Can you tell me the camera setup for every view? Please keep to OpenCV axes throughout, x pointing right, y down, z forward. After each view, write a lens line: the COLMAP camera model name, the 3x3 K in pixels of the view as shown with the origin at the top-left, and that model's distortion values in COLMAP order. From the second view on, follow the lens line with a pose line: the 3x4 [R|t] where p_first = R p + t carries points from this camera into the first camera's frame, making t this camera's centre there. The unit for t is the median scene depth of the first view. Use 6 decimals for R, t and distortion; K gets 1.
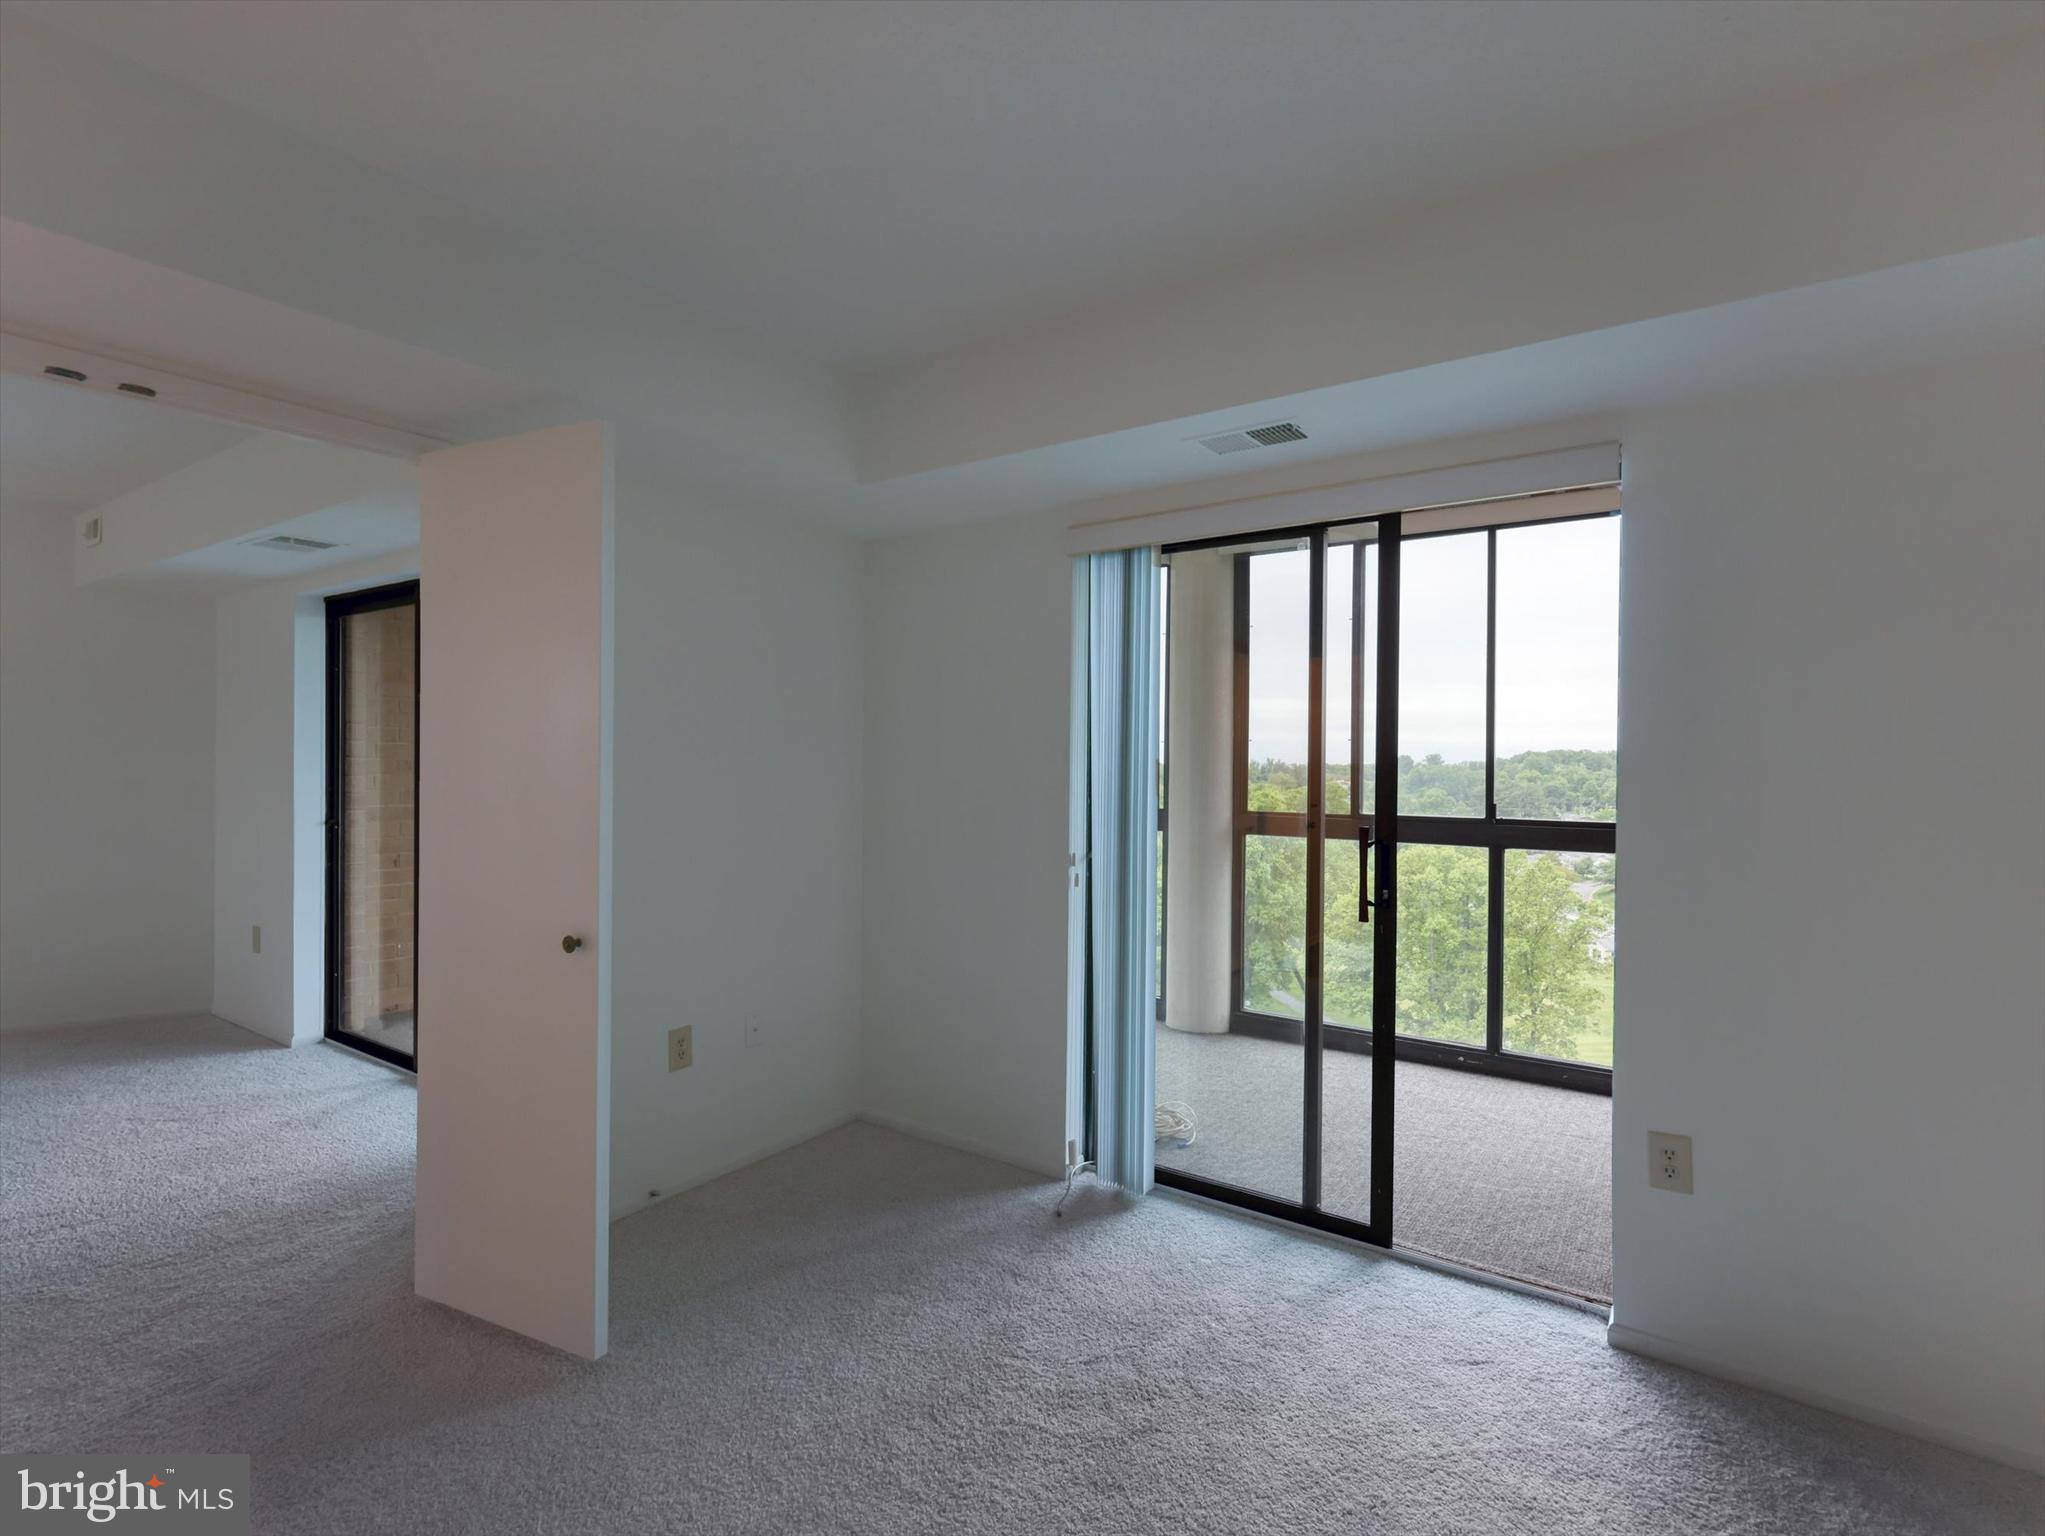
lens RADIAL K [[1036.8, 0, 1032.2], [0, 1036.8, 754.8], [0, 0, 1]] dist [-0.000703, -0.000002]
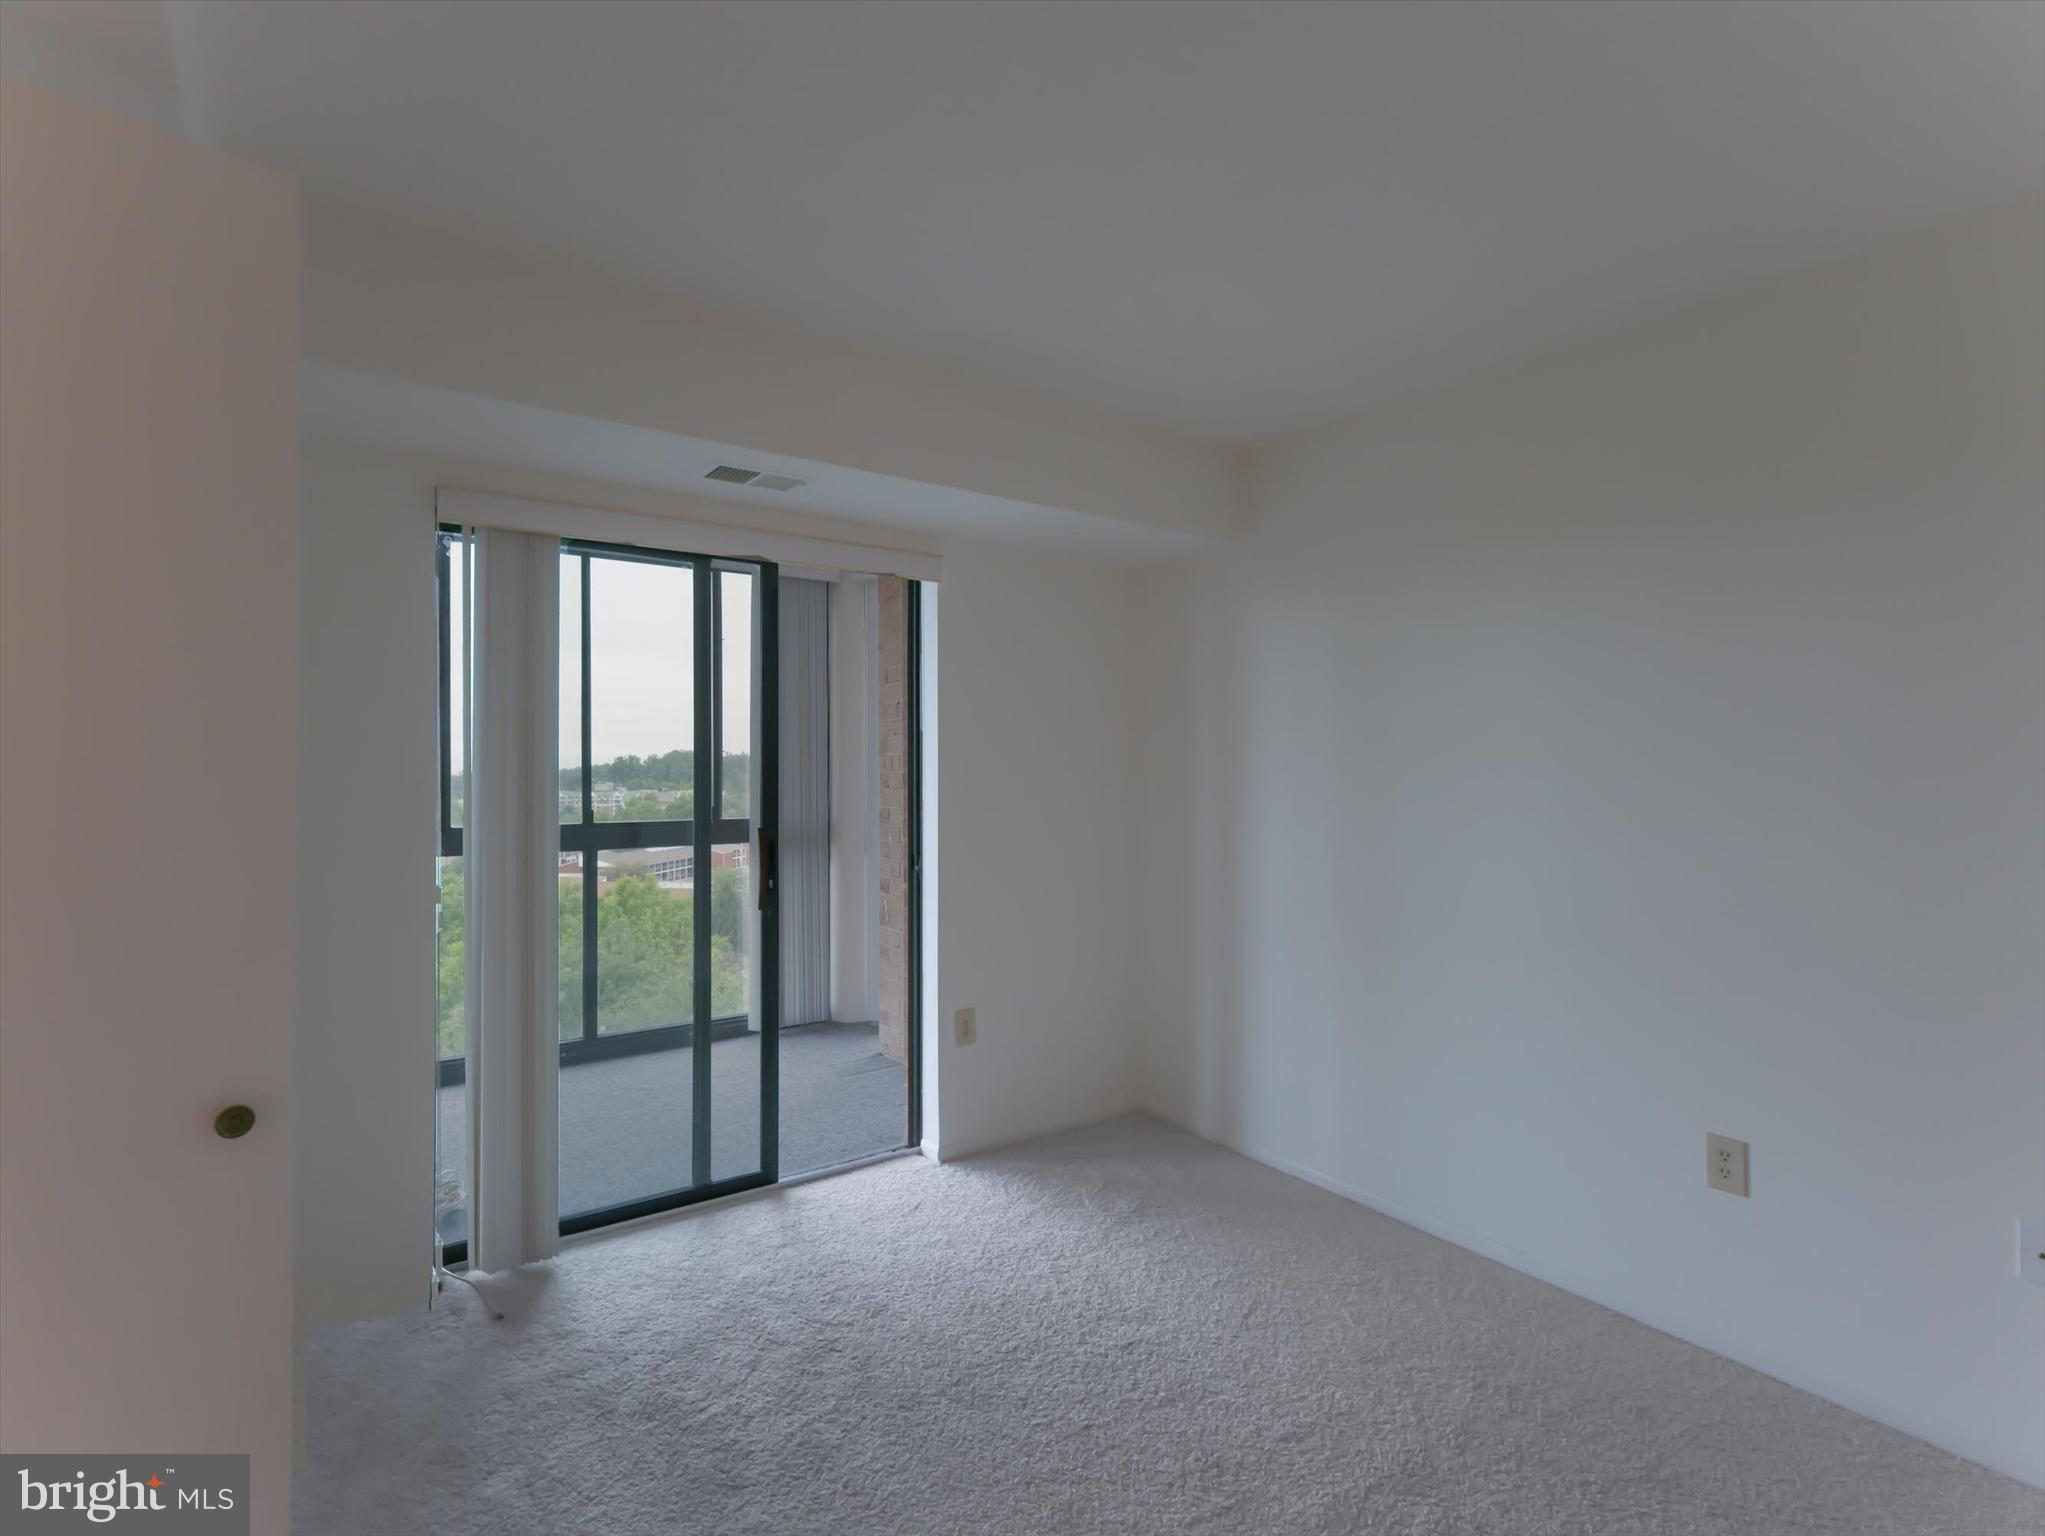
lens RADIAL K [[1036.8, 0, 1032.2], [0, 1036.8, 754.8], [0, 0, 1]] dist [-0.000703, -0.000002]
pose [[0.301108, 0.002809, 0.953586, -0.661473], [0.002517, 0.999990, -0.003741, -0.007274], [-0.953587, 0.003527, 0.301098, 0.344644]]
